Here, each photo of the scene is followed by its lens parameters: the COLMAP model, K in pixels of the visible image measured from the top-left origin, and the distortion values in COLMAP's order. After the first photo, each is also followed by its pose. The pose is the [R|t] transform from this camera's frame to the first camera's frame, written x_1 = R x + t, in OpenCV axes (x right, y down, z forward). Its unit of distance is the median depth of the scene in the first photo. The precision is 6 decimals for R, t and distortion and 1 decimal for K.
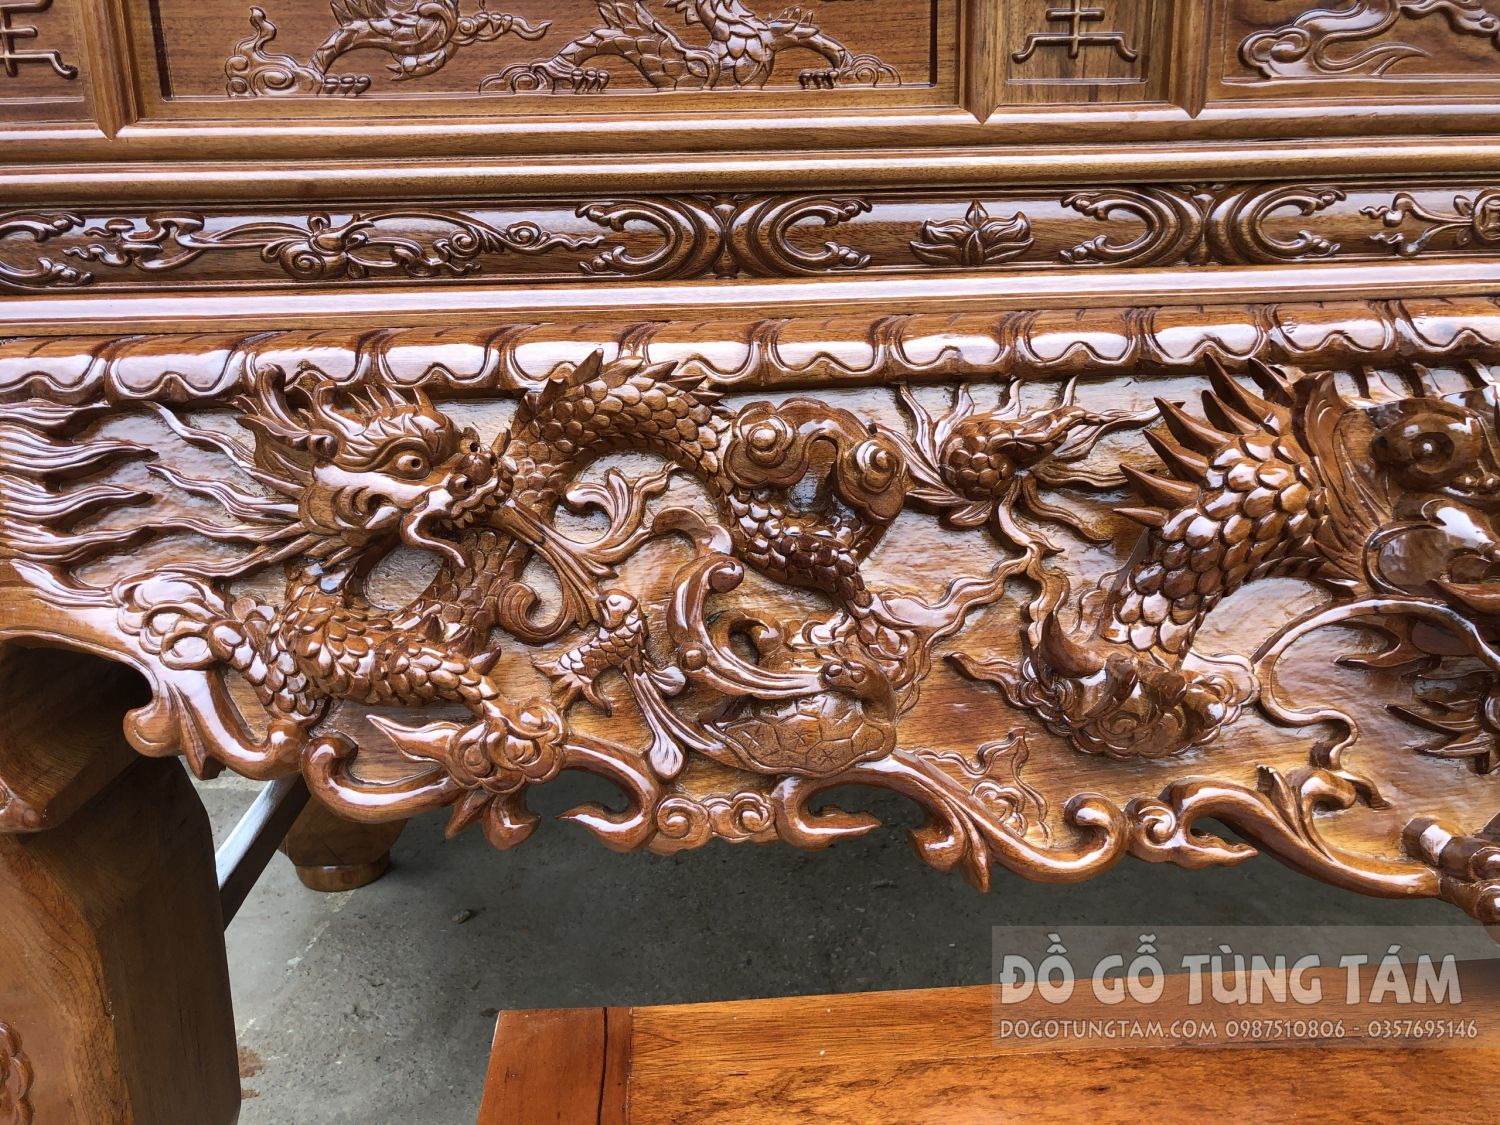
lens RADIAL K [[1222.0, 0, 750.0], [0, 1222.0, 562.5], [0, 0, 1]] dist [0.048498, -0.070776]
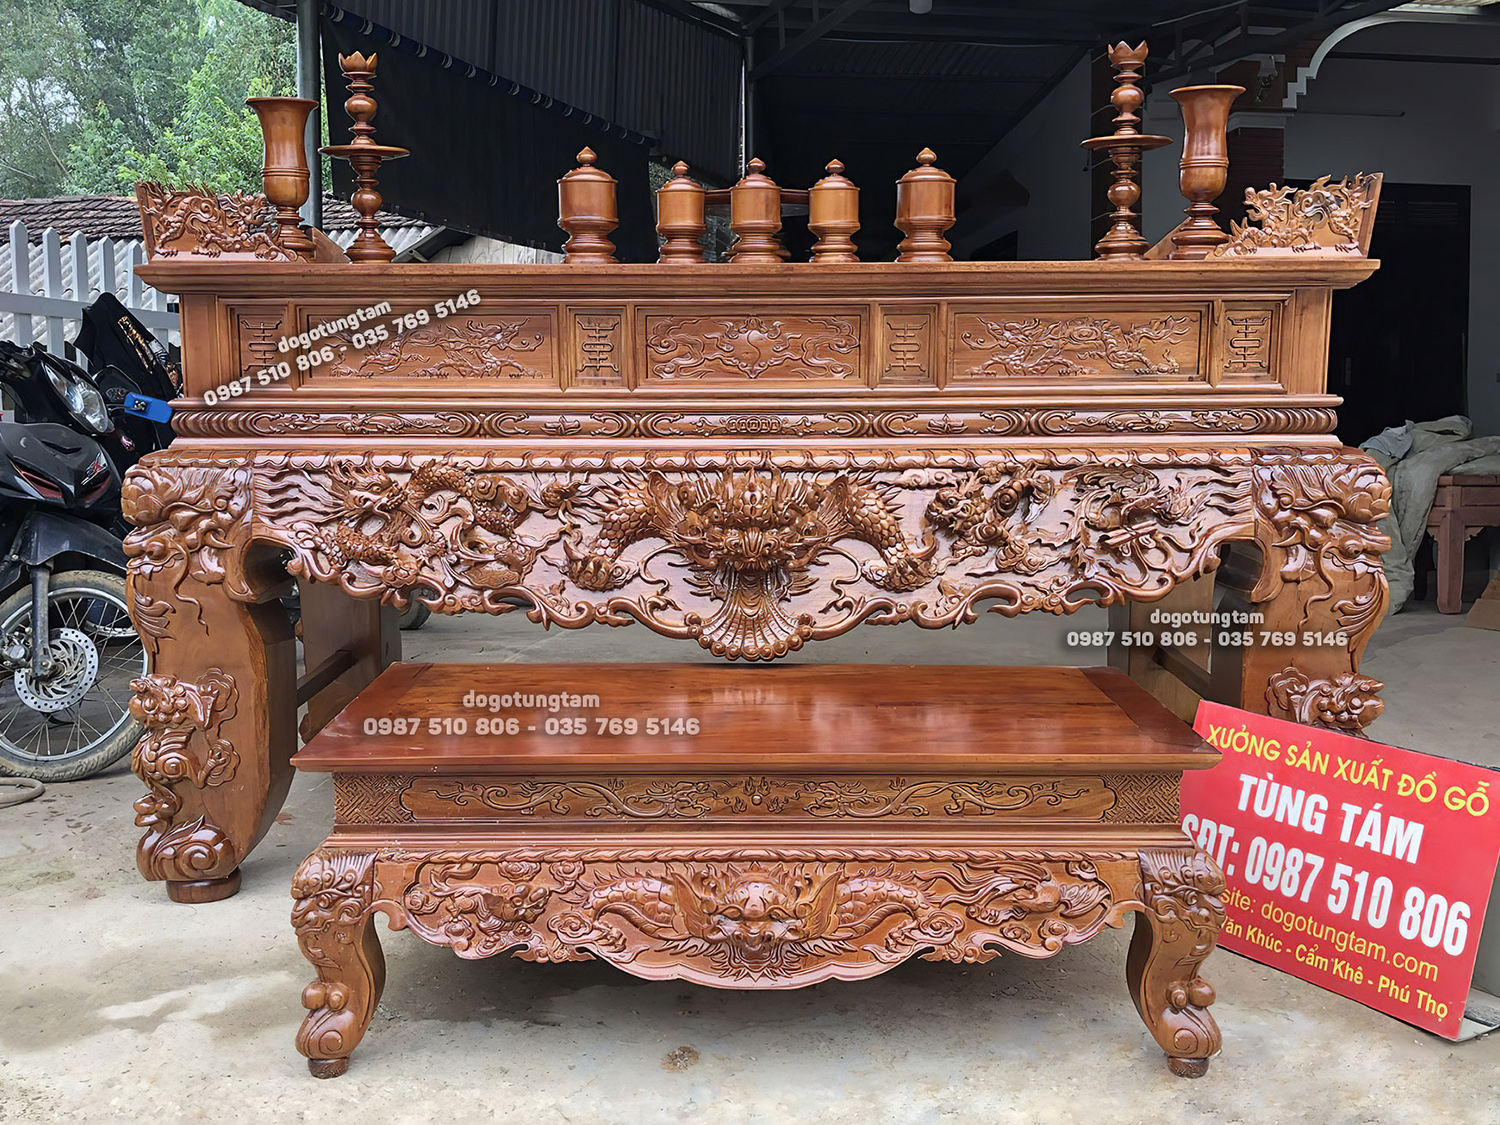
lens RADIAL K [[1222.0, 0, 750.0], [0, 1222.0, 562.5], [0, 0, 1]] dist [0.048498, -0.070776]
pose [[0.999205, 0.031389, -0.024587, 0.801130], [-0.033452, 0.995511, -0.088537, 0.365131], [0.021698, 0.089289, 0.995769, -2.217083]]
